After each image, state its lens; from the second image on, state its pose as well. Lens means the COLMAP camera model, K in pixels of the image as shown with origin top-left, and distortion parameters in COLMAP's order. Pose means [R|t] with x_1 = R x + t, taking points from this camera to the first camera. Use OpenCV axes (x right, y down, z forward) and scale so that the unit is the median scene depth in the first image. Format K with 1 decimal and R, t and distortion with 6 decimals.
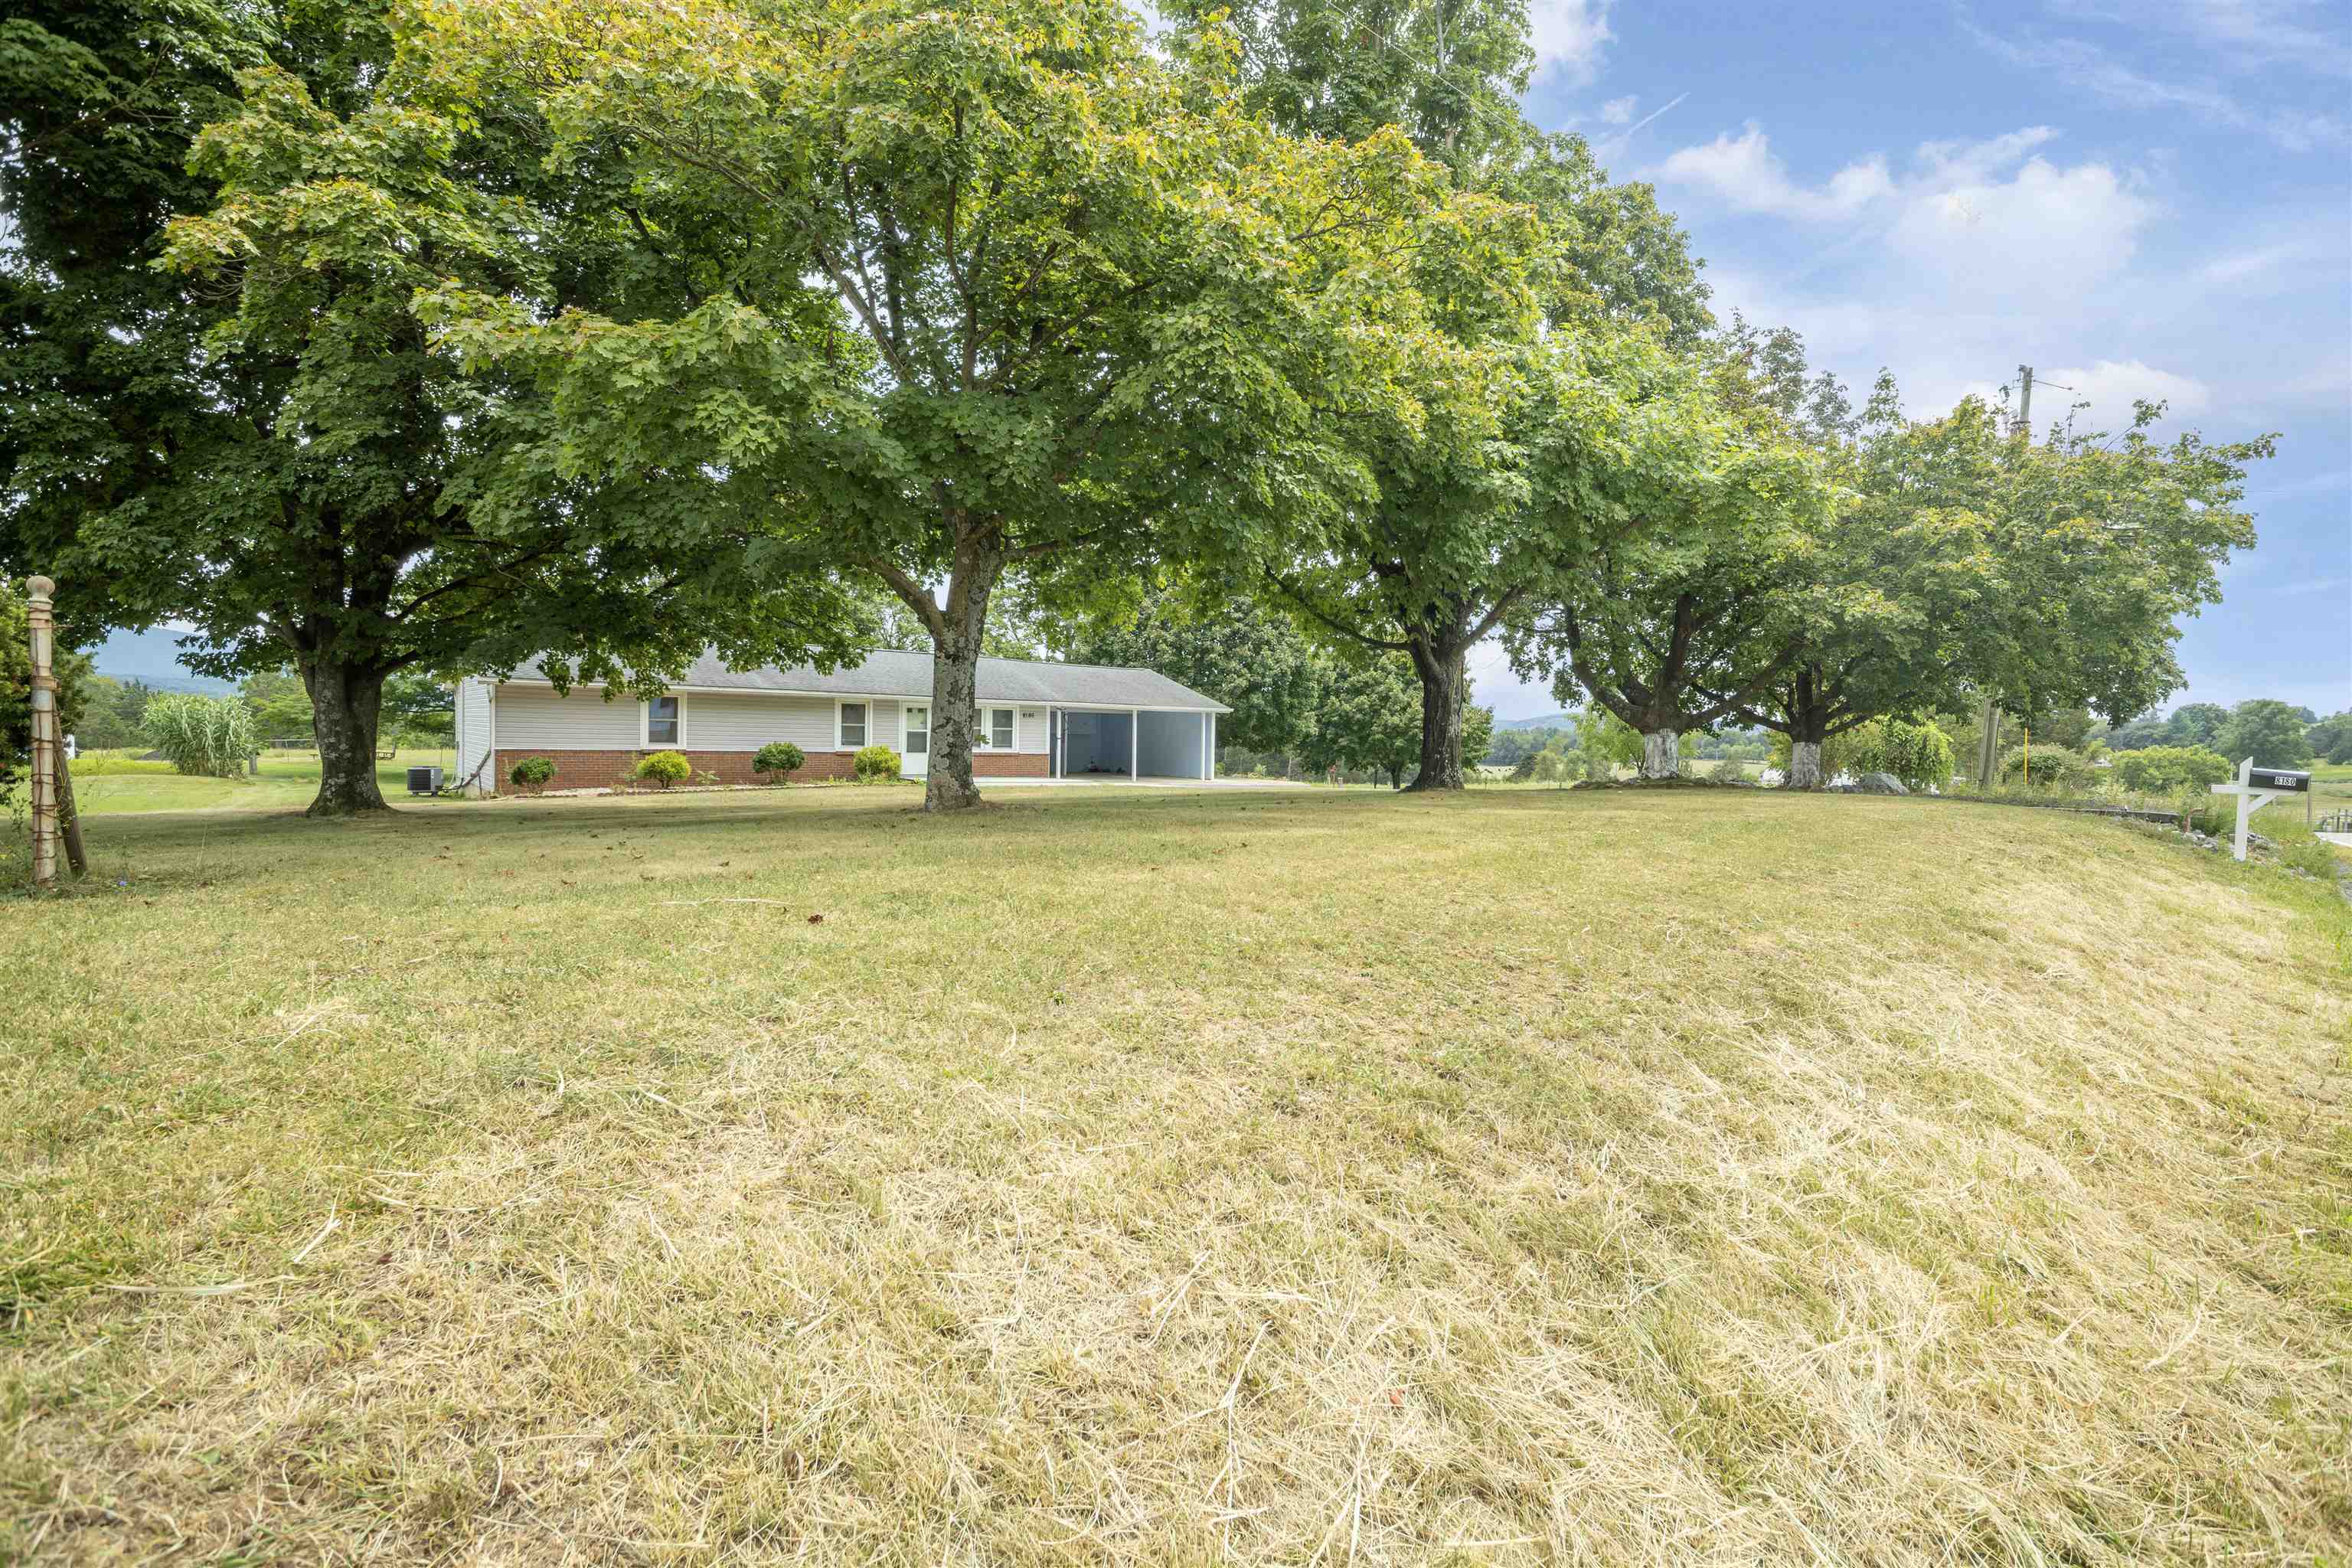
lens RADIAL K [[1087.4, 0, 1176.0], [0, 1087.4, 784.0], [0, 0, 1]] dist [-0.048458, 0.000205]
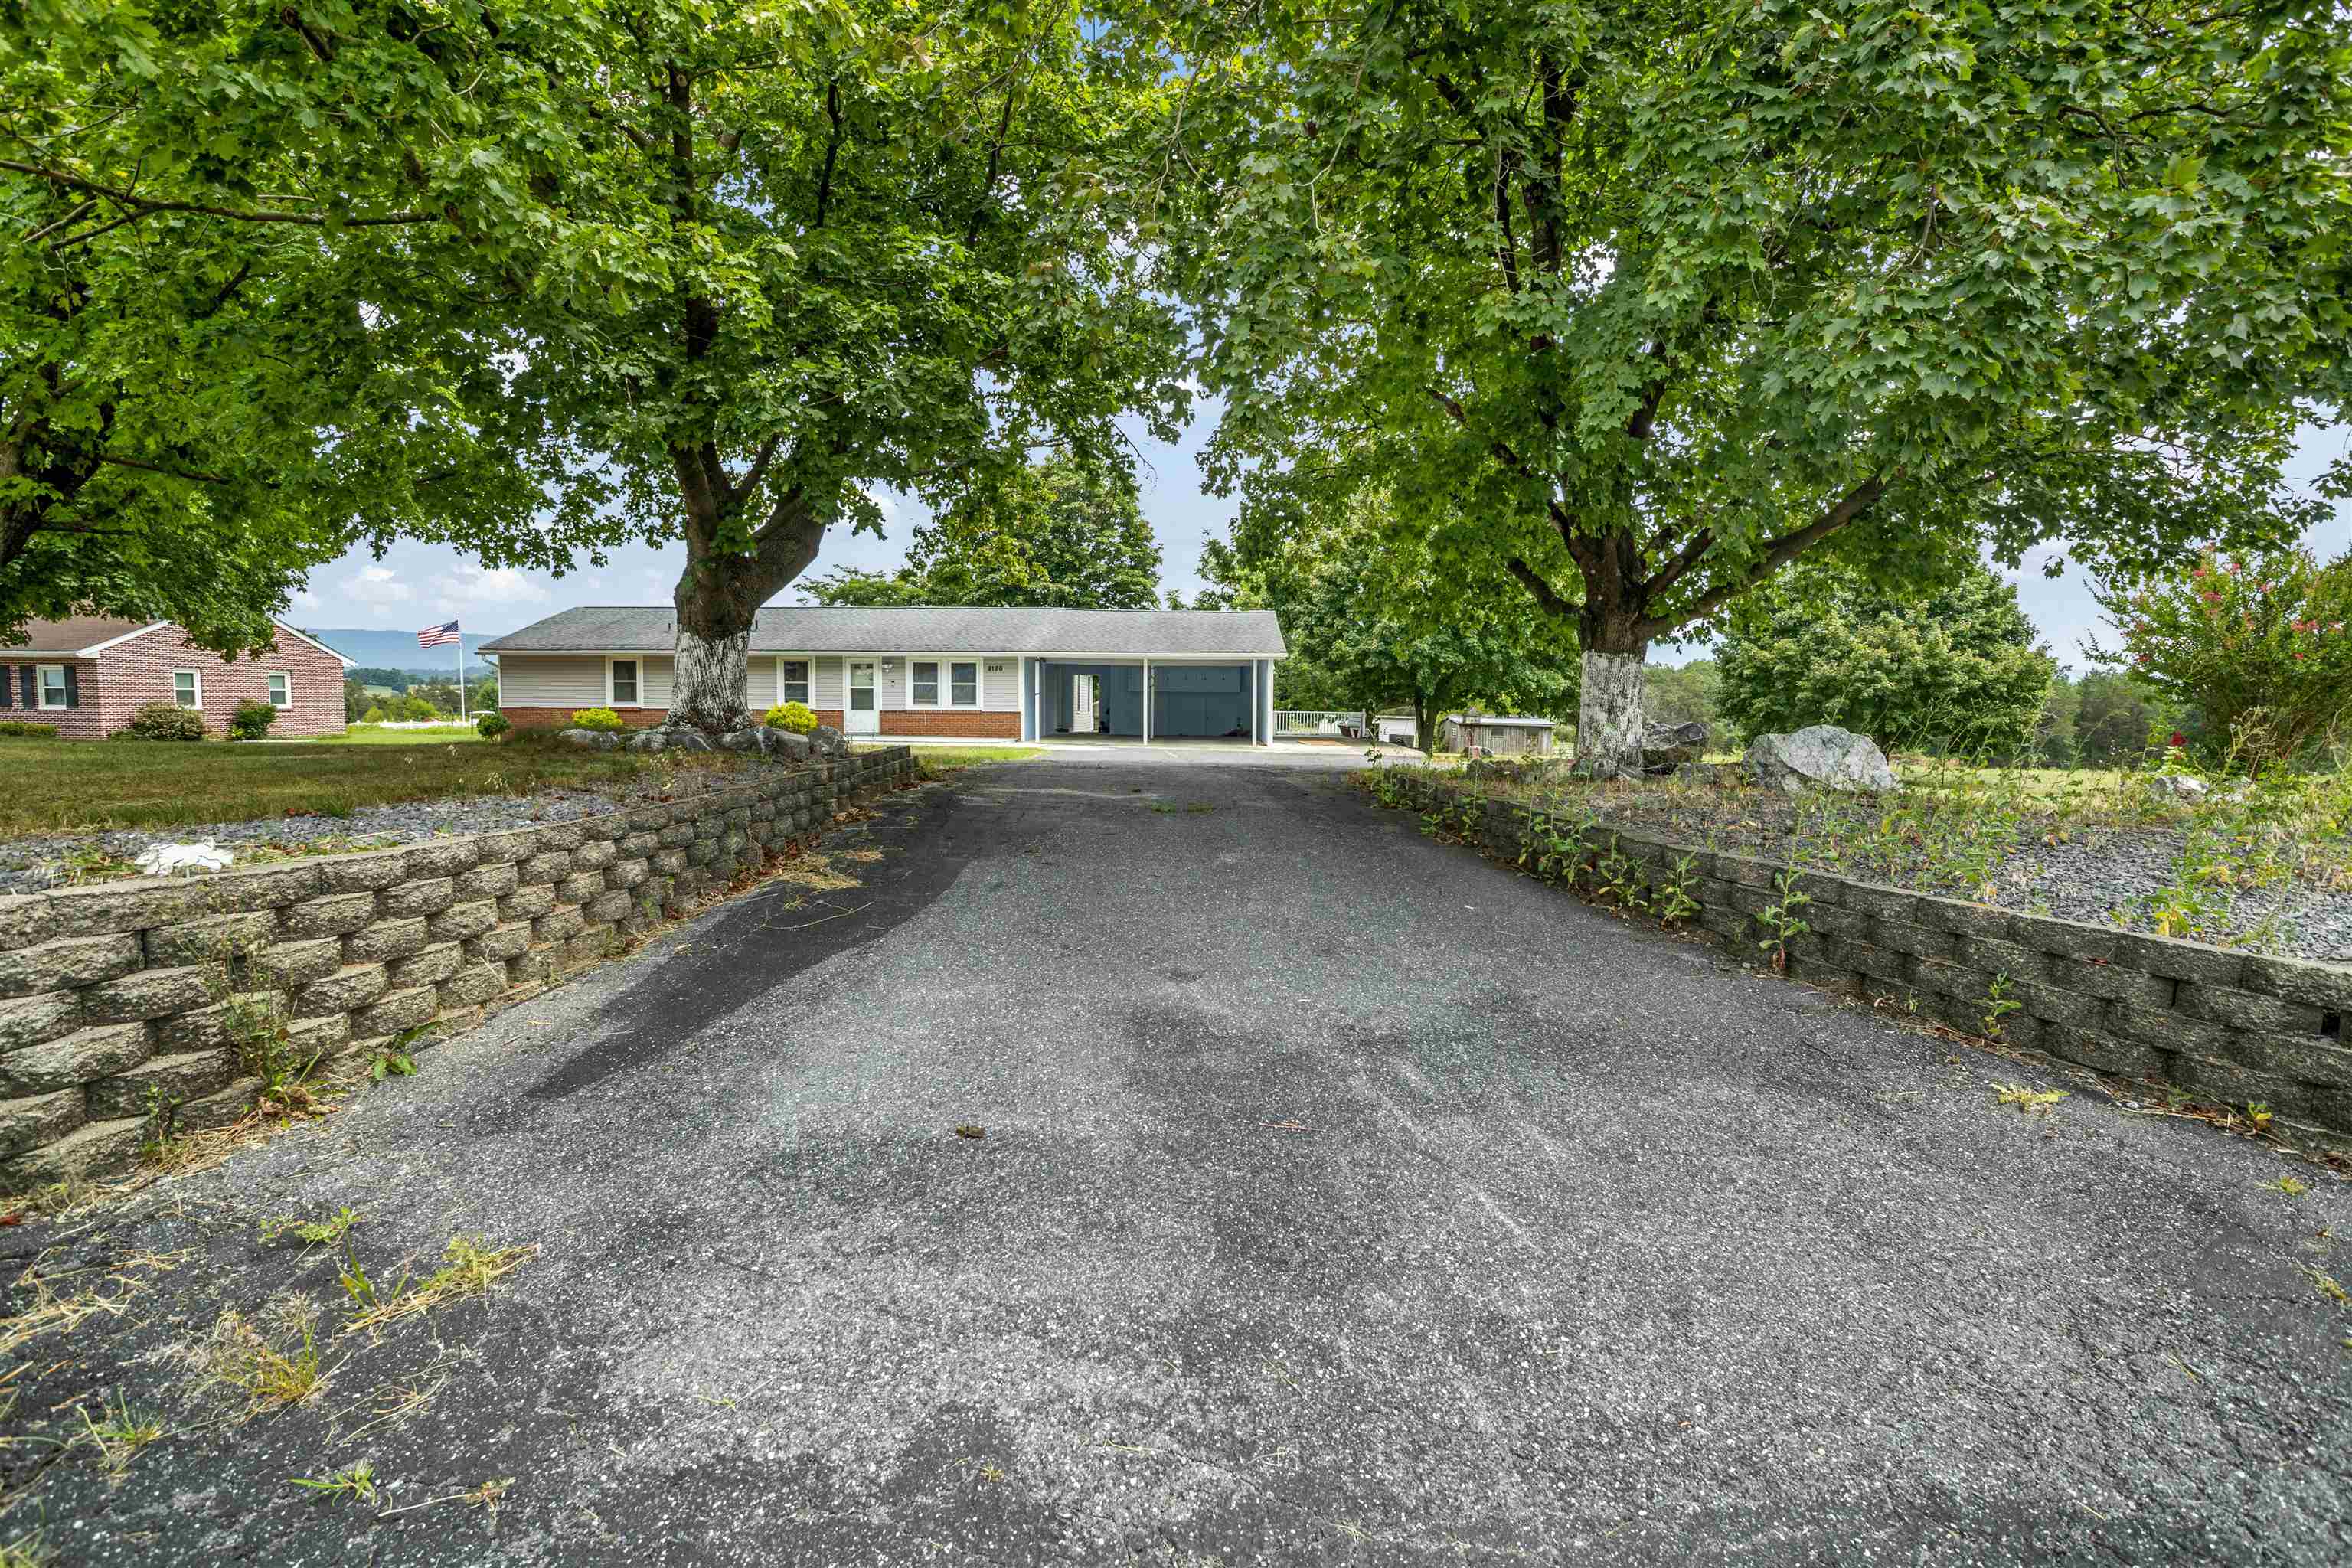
lens RADIAL K [[1011.0, 0, 1176.0], [0, 1011.0, 784.0], [0, 0, 1]] dist [-0.063228, 0.015636]
pose [[0.762664, 0.040864, -0.645503, 0.507568], [-0.022449, 0.999073, 0.036725, -0.002167], [0.646406, -0.013518, 0.762874, 0.455892]]
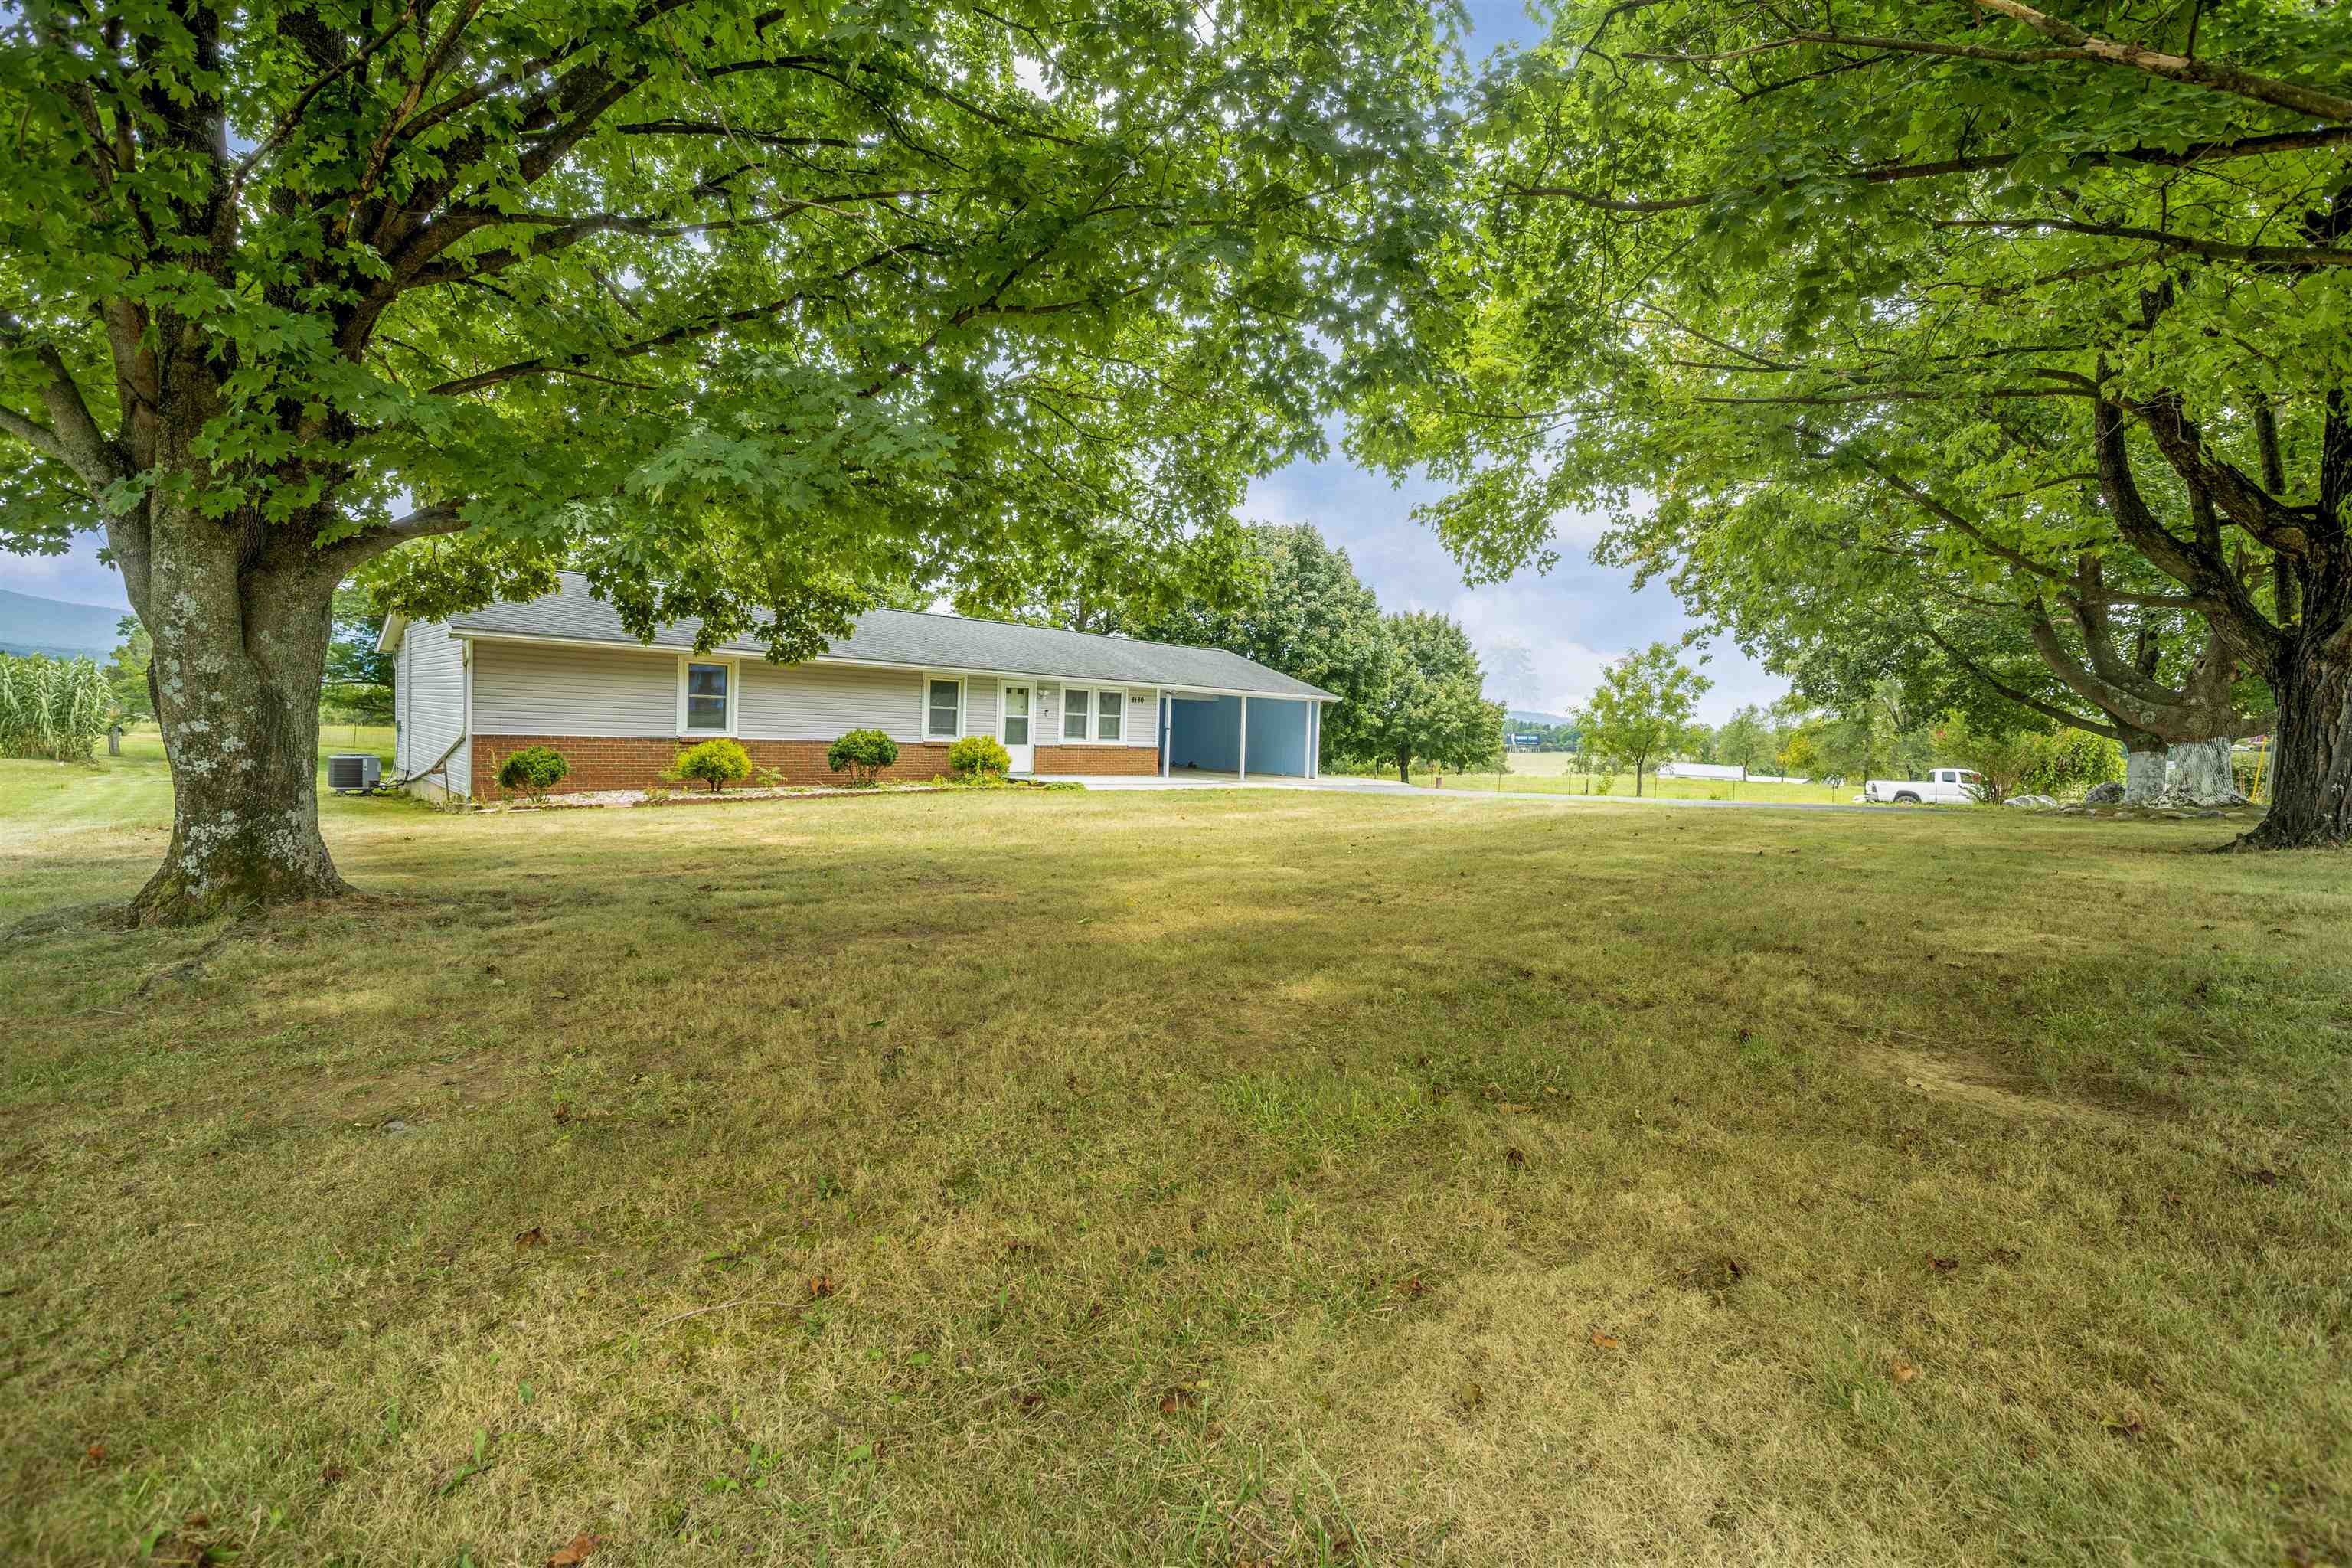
lens RADIAL K [[1011.0, 0, 1176.0], [0, 1011.0, 784.0], [0, 0, 1]] dist [-0.063228, 0.015636]
pose [[0.994621, 0.010563, 0.103038, -0.182098], [-0.012188, 0.999811, 0.015151, -0.011432], [-0.102859, -0.016325, 0.994562, 0.231633]]
